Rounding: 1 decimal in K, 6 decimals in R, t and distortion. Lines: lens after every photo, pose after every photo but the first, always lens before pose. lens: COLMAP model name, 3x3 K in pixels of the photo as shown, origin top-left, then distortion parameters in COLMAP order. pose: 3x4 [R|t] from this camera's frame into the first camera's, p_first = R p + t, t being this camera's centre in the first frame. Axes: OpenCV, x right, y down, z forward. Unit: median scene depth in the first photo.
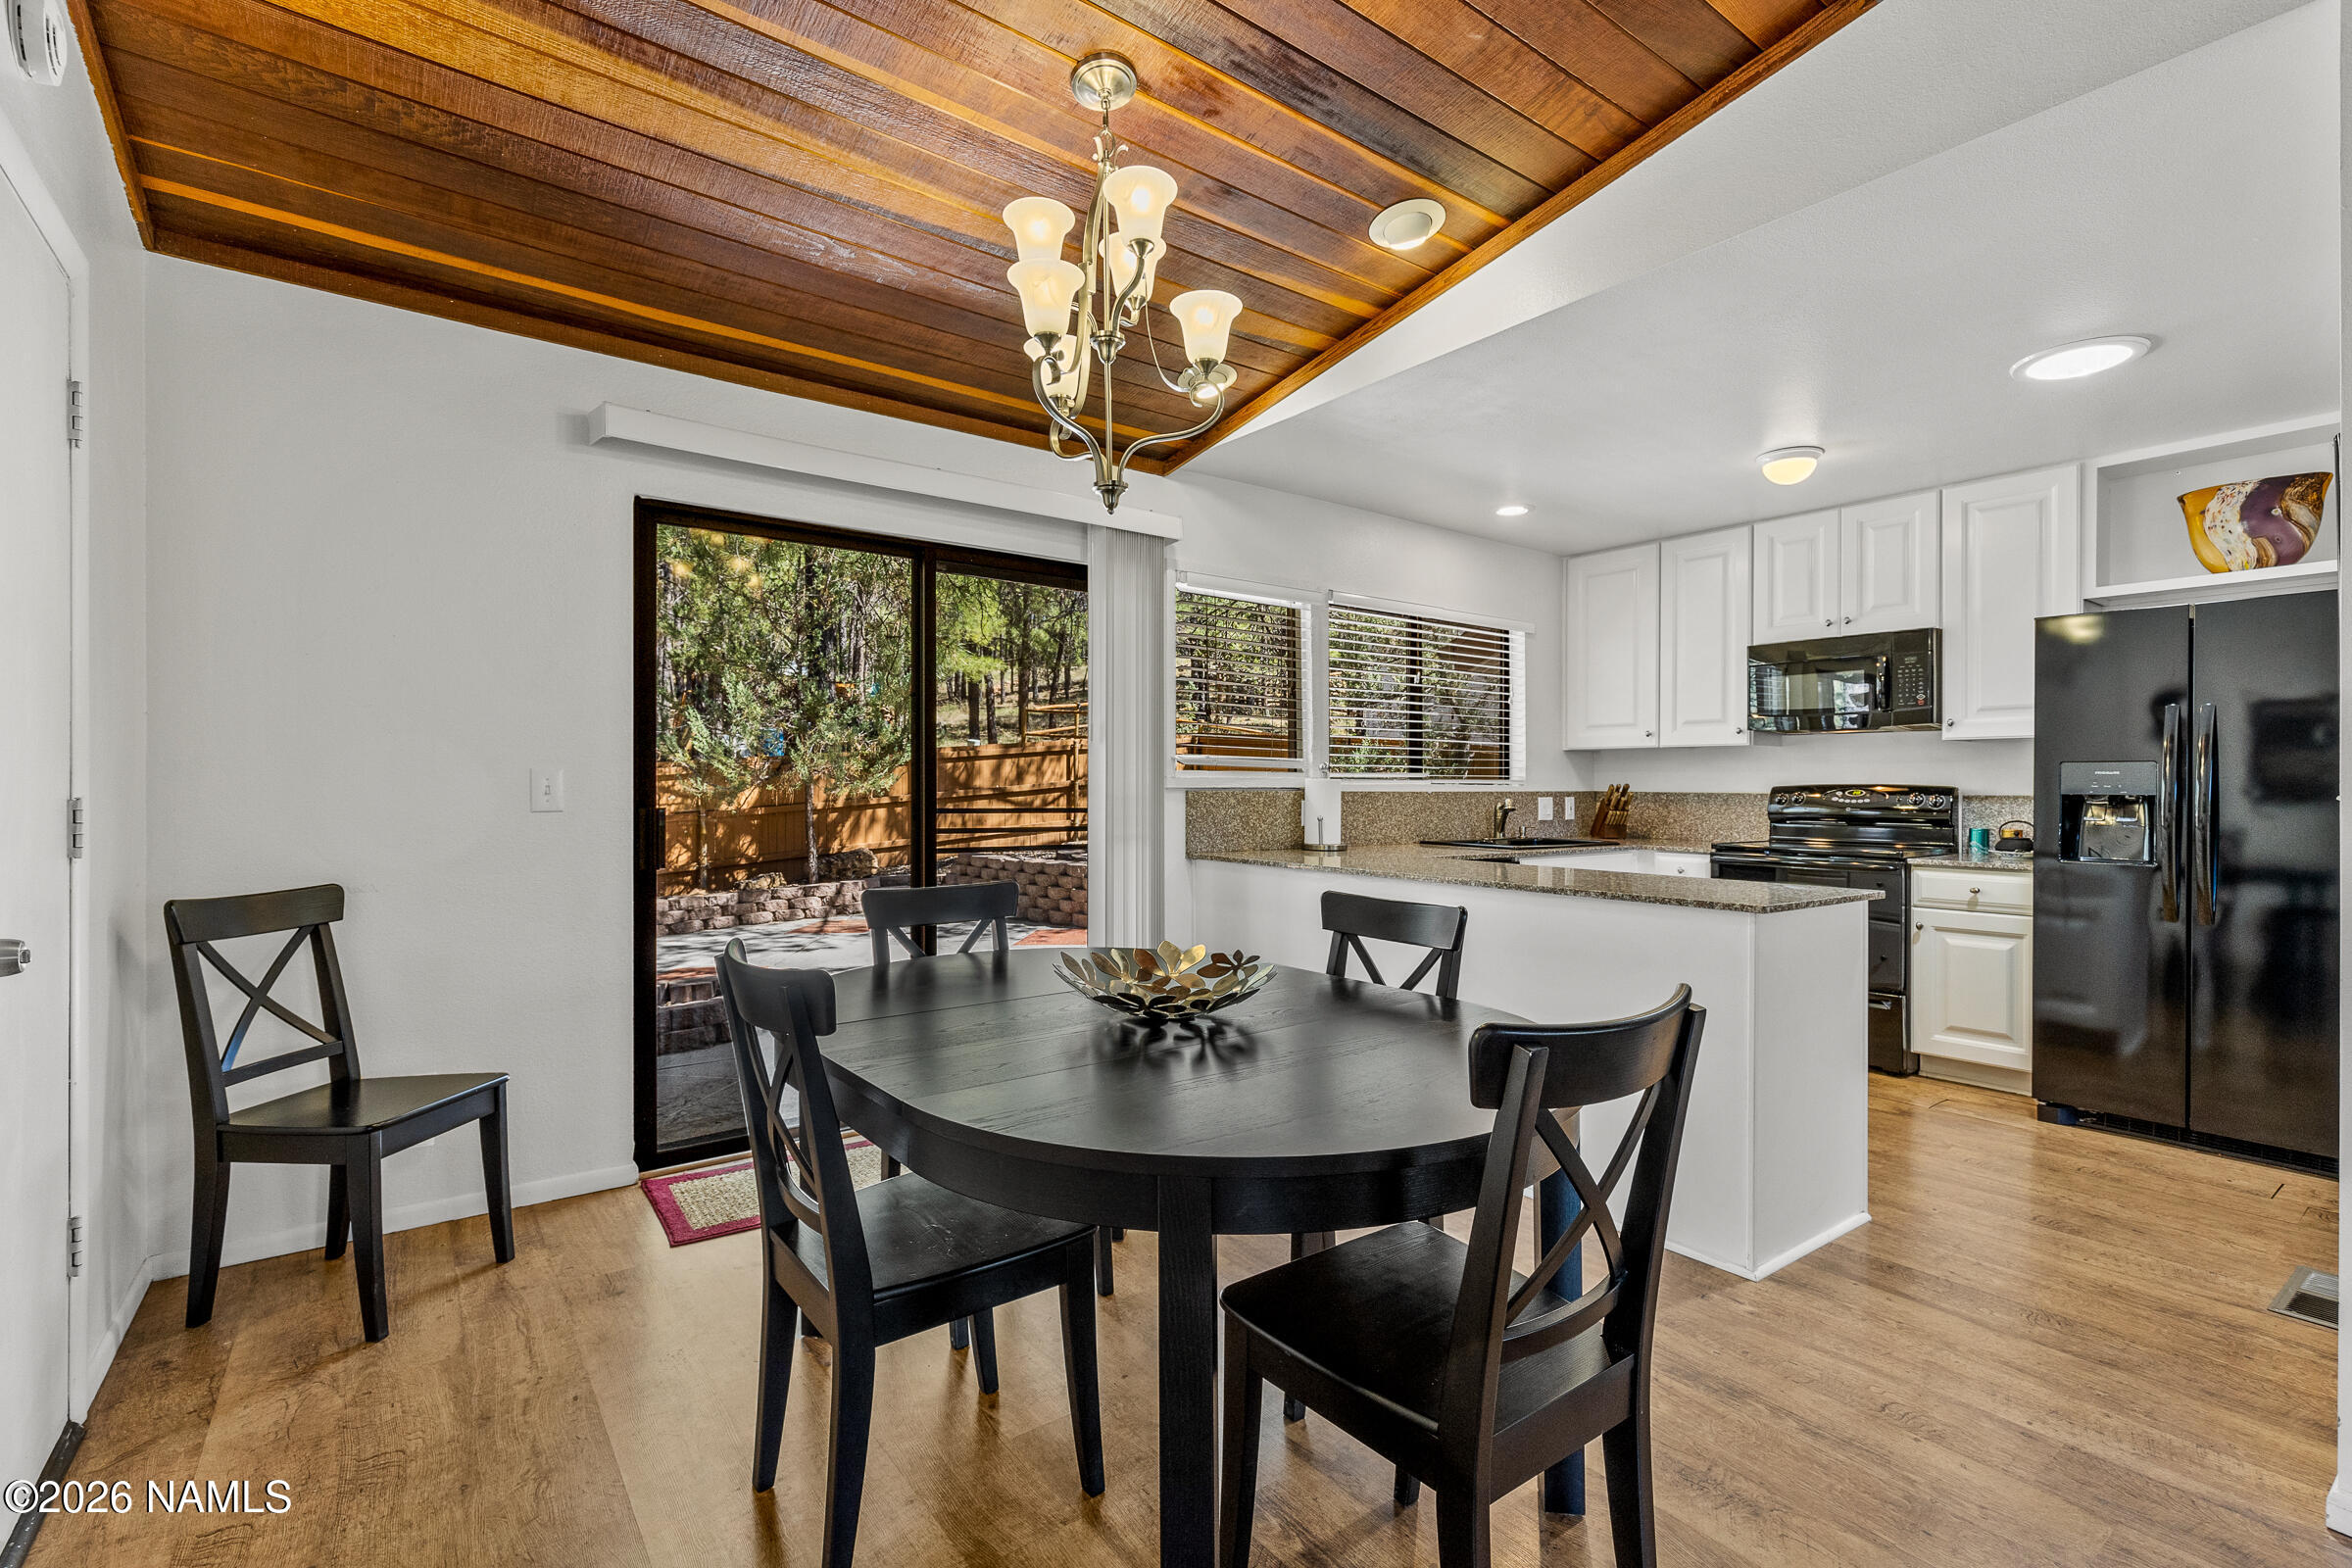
lens RADIAL K [[1072.5, 0, 1160.0], [0, 1072.5, 785.1], [0, 0, 1]] dist [0.002697, -0.001060]
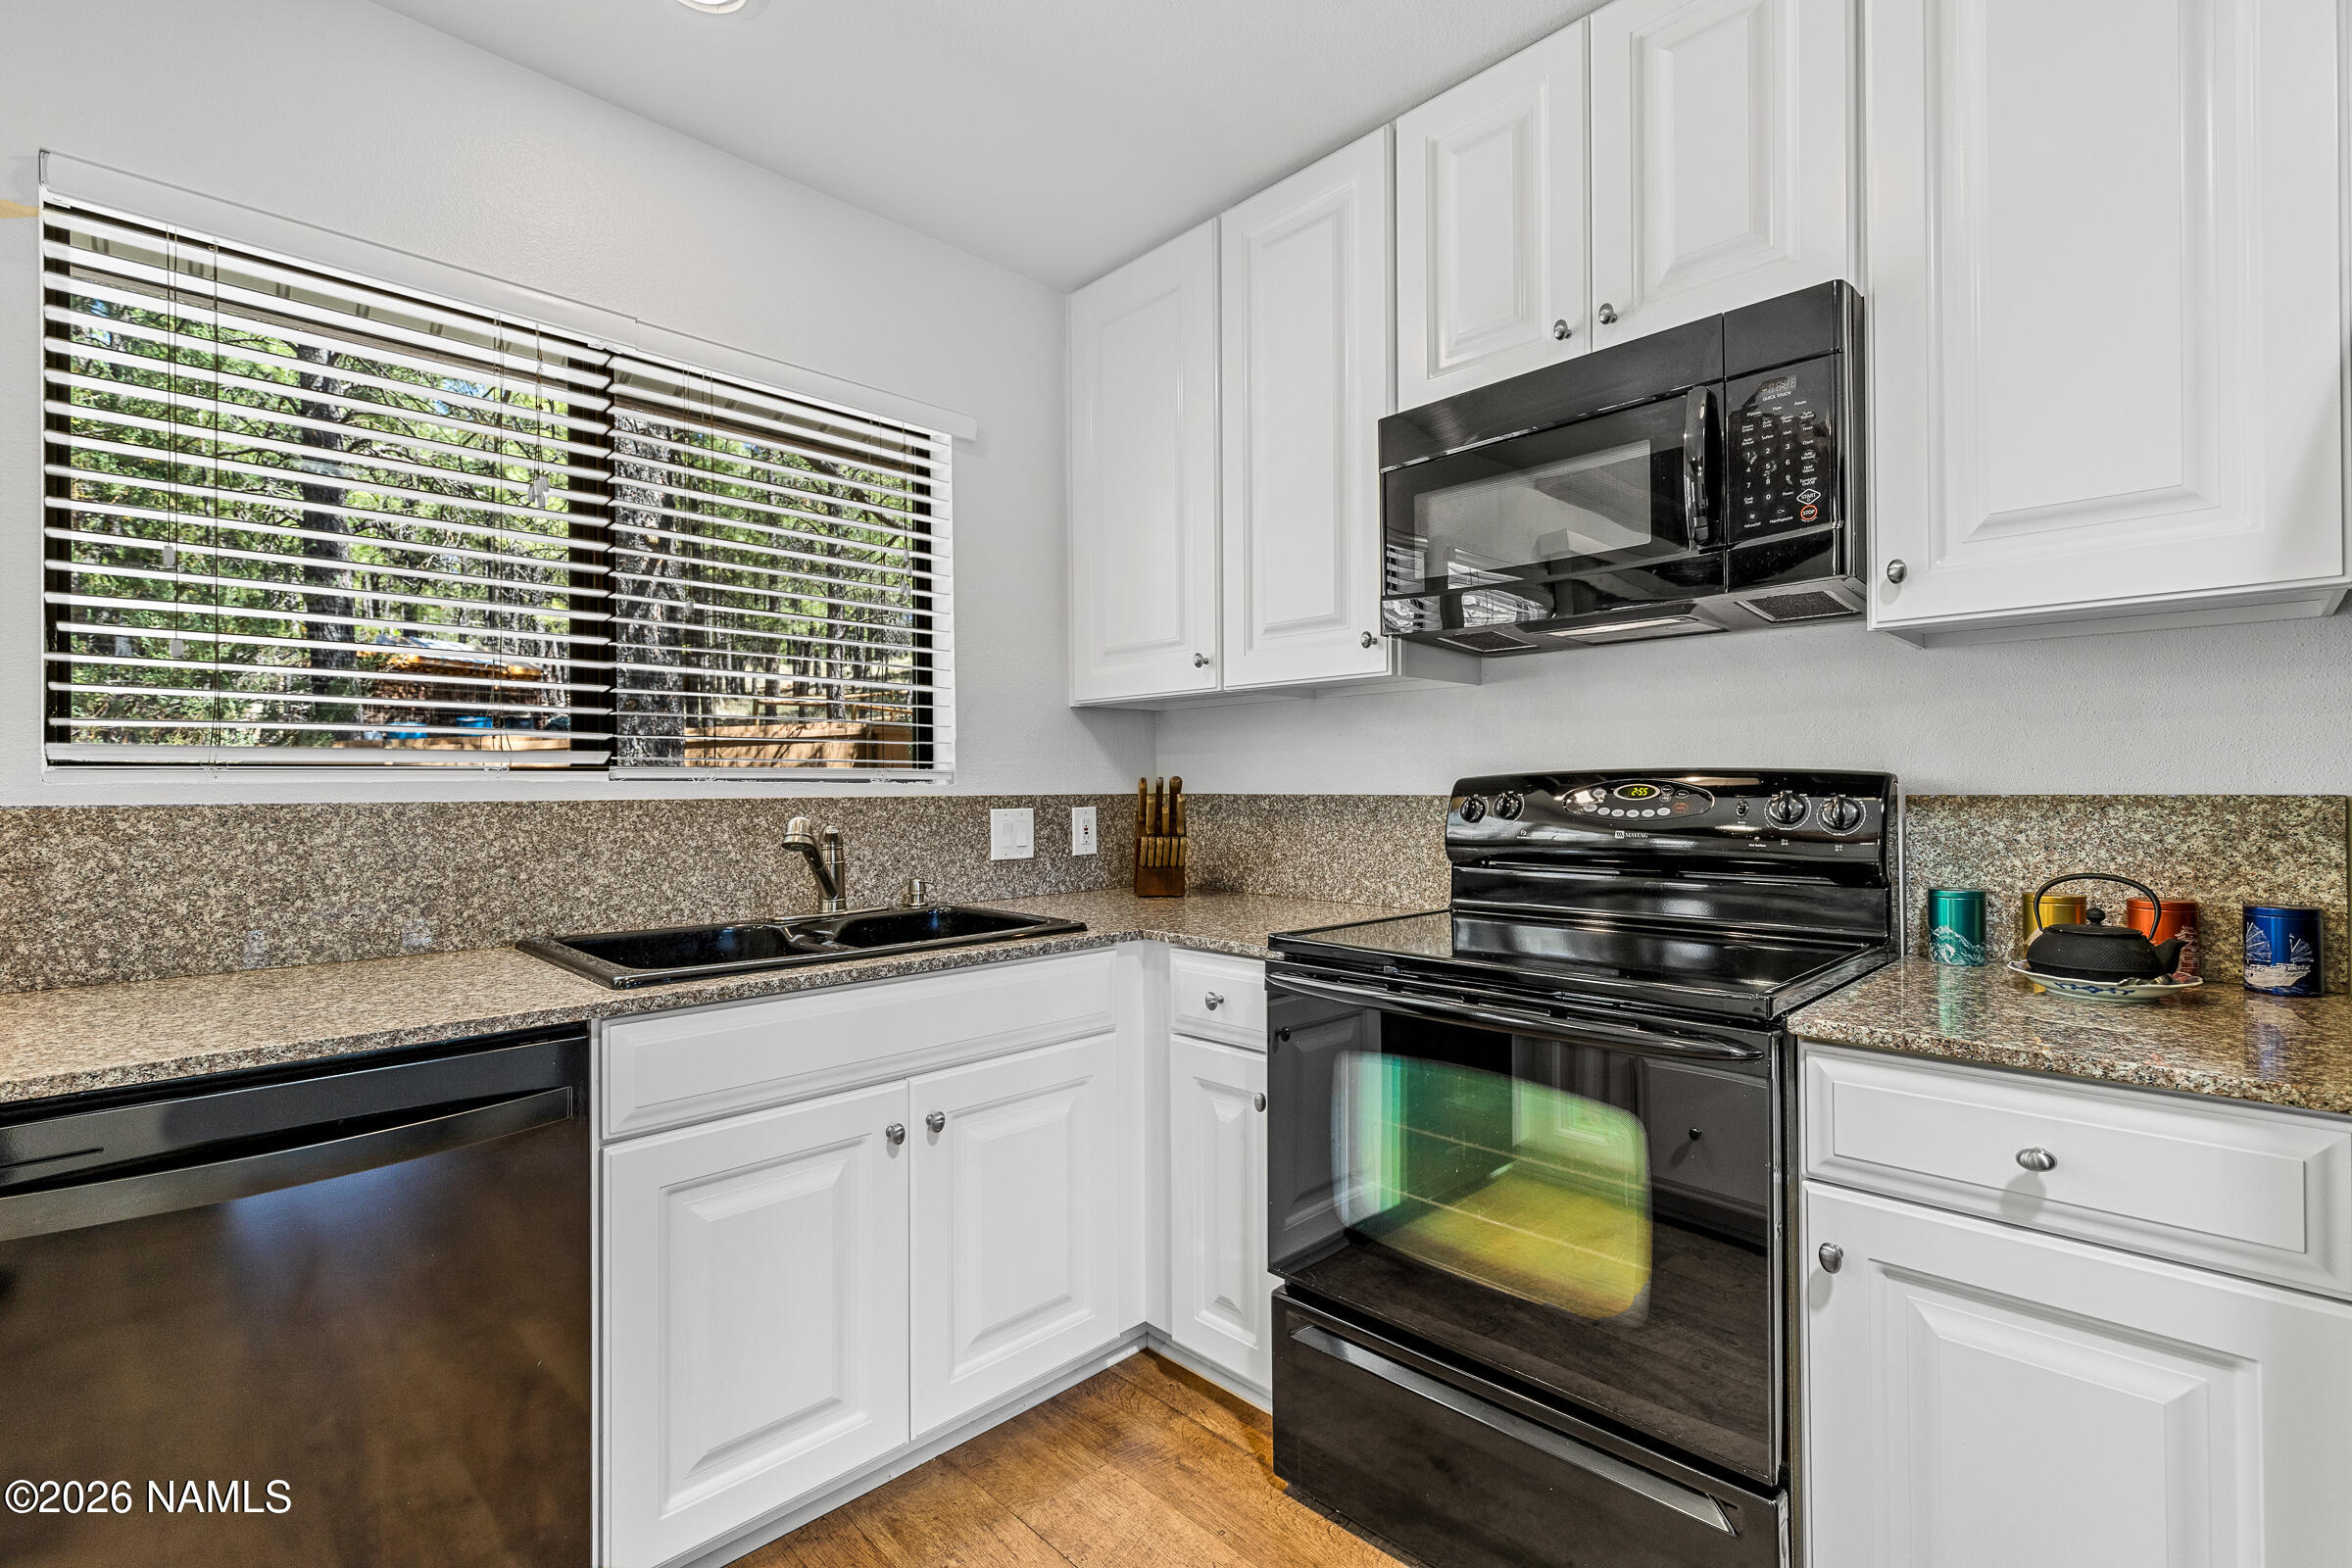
lens RADIAL K [[1072.5, 0, 1174.5], [0, 1072.5, 787.7], [0, 0, 1]] dist [0.002697, -0.001060]
pose [[0.989995, -0.011012, 0.140673, 0.458001], [0.011137, 0.999938, -0.000098, 0.004163], [-0.140663, 0.001664, 0.990056, 0.685090]]
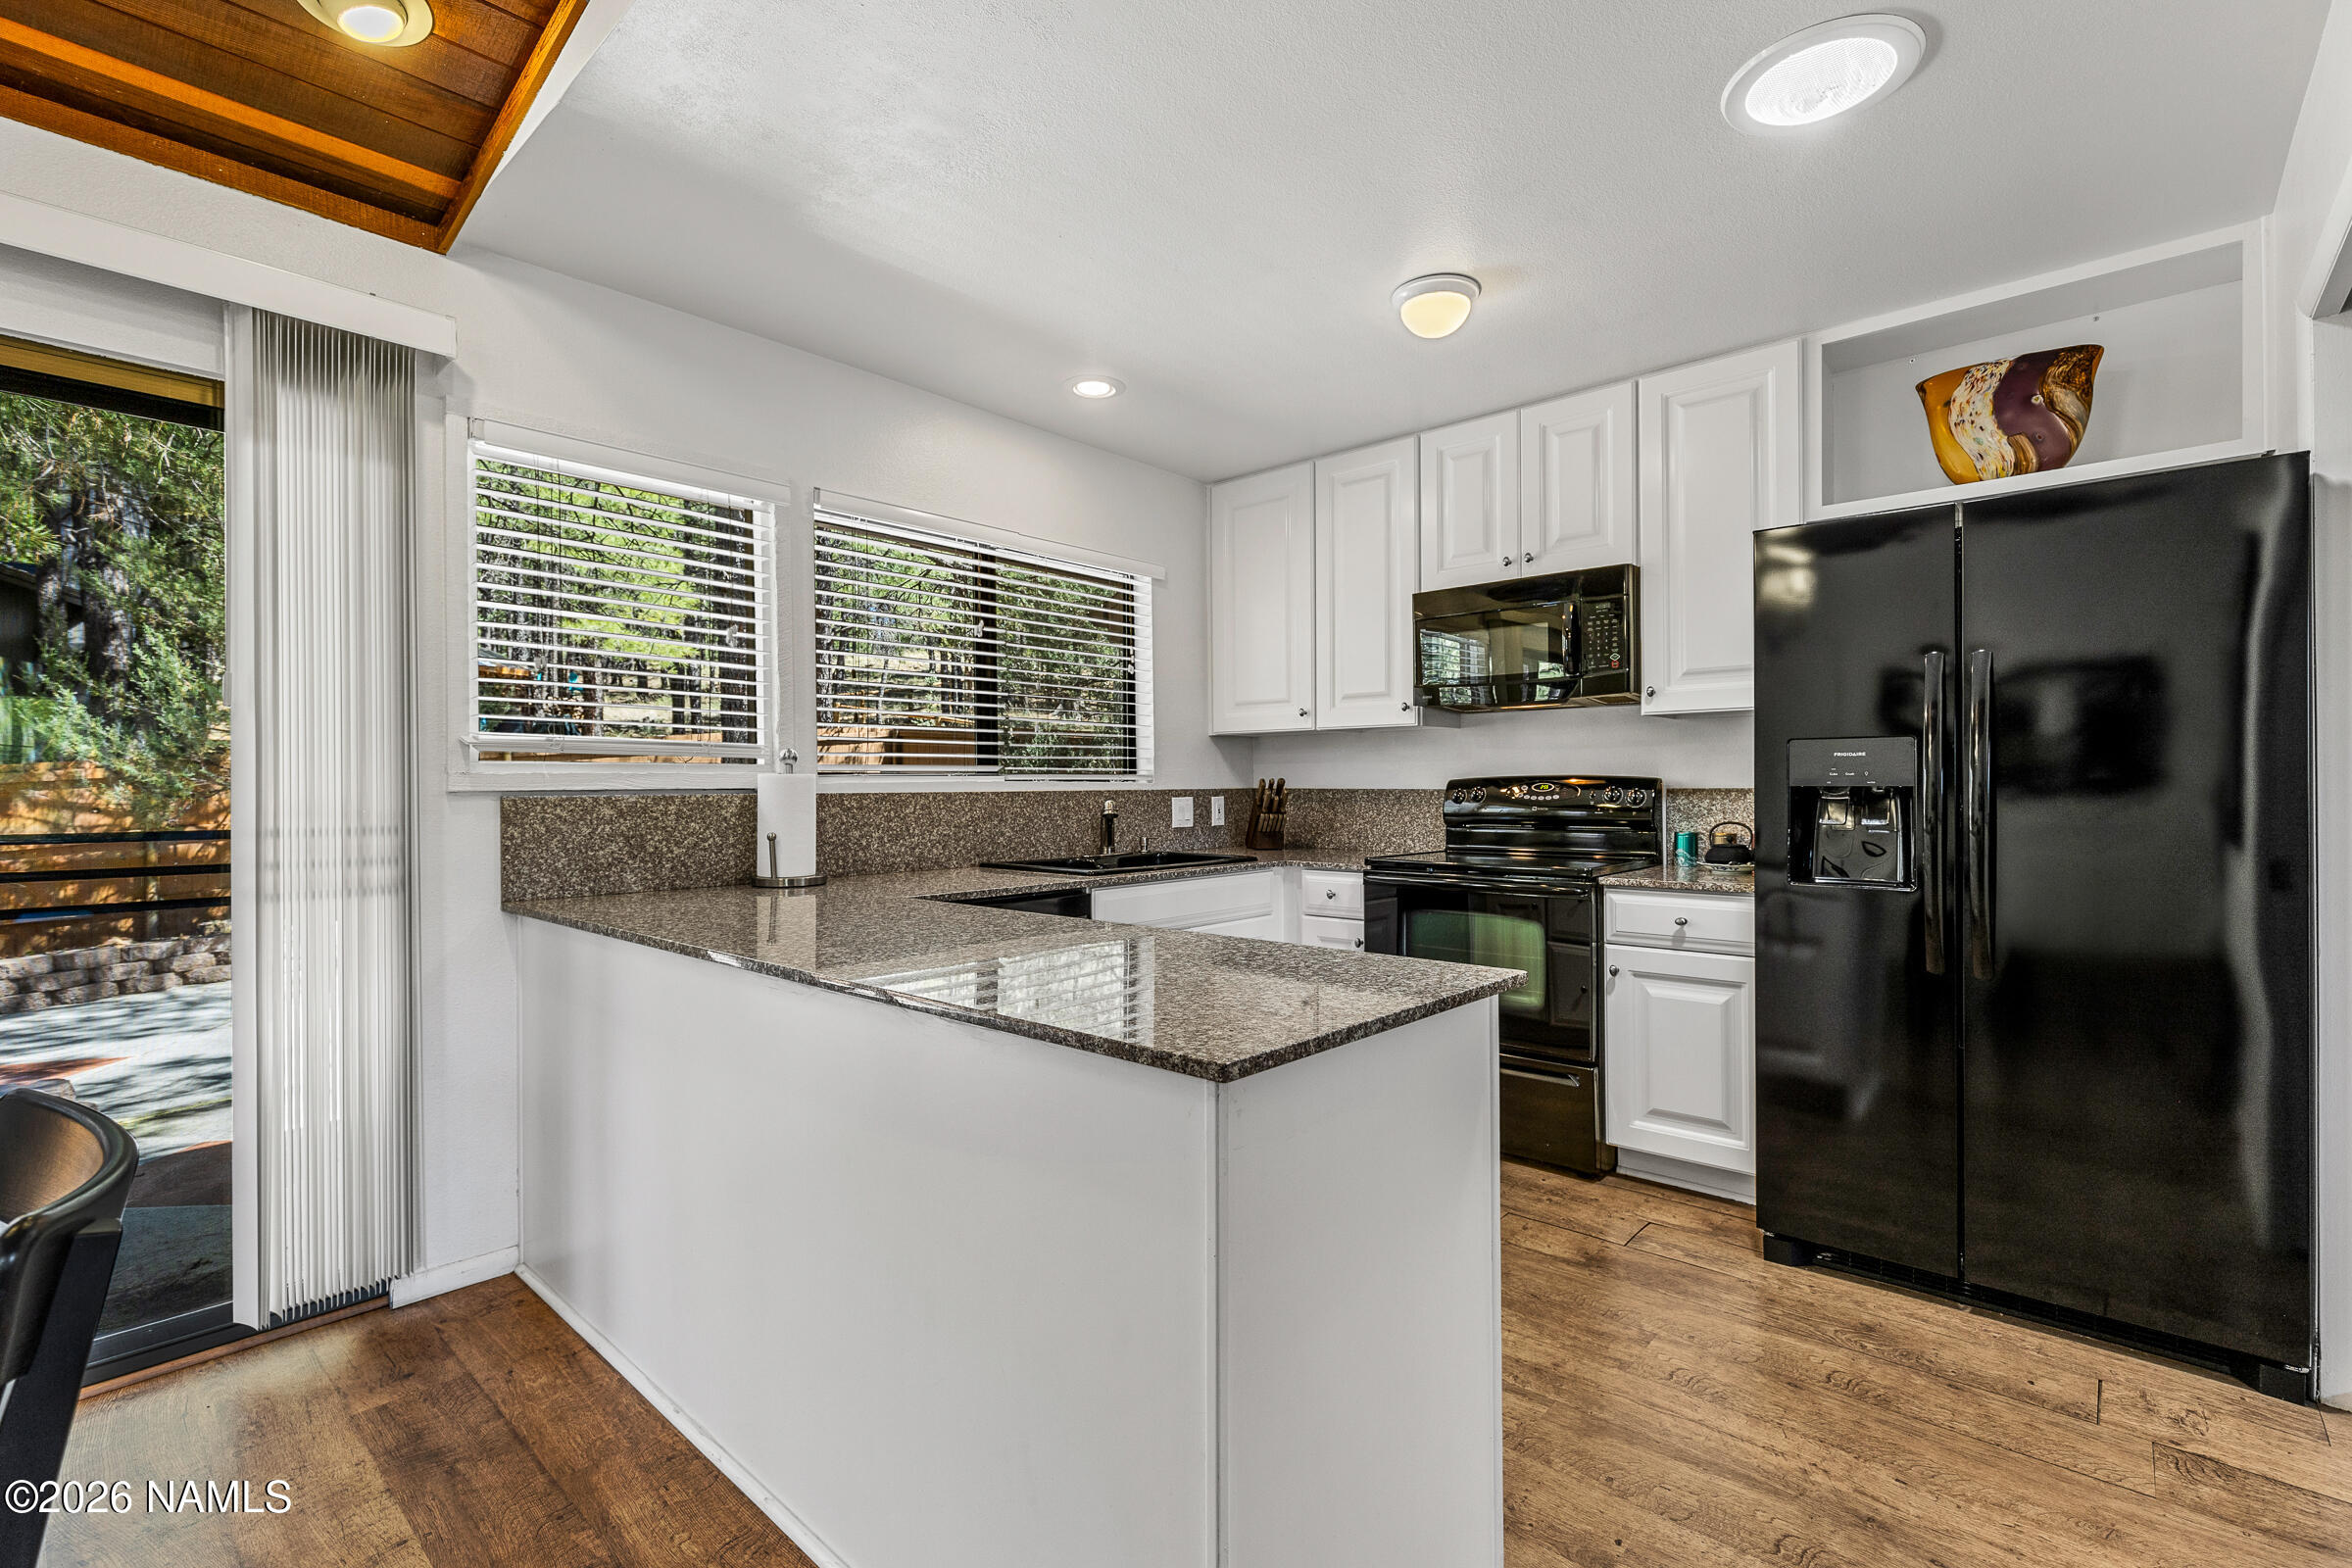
lens RADIAL K [[1072.5, 0, 1173.2], [0, 1072.5, 786.2], [0, 0, 1]] dist [0.002697, -0.001060]
pose [[0.979175, -0.011132, 0.202711, 0.251112], [0.010858, 0.999938, 0.002466, 0.001966], [-0.202726, -0.000213, 0.979235, 0.326348]]
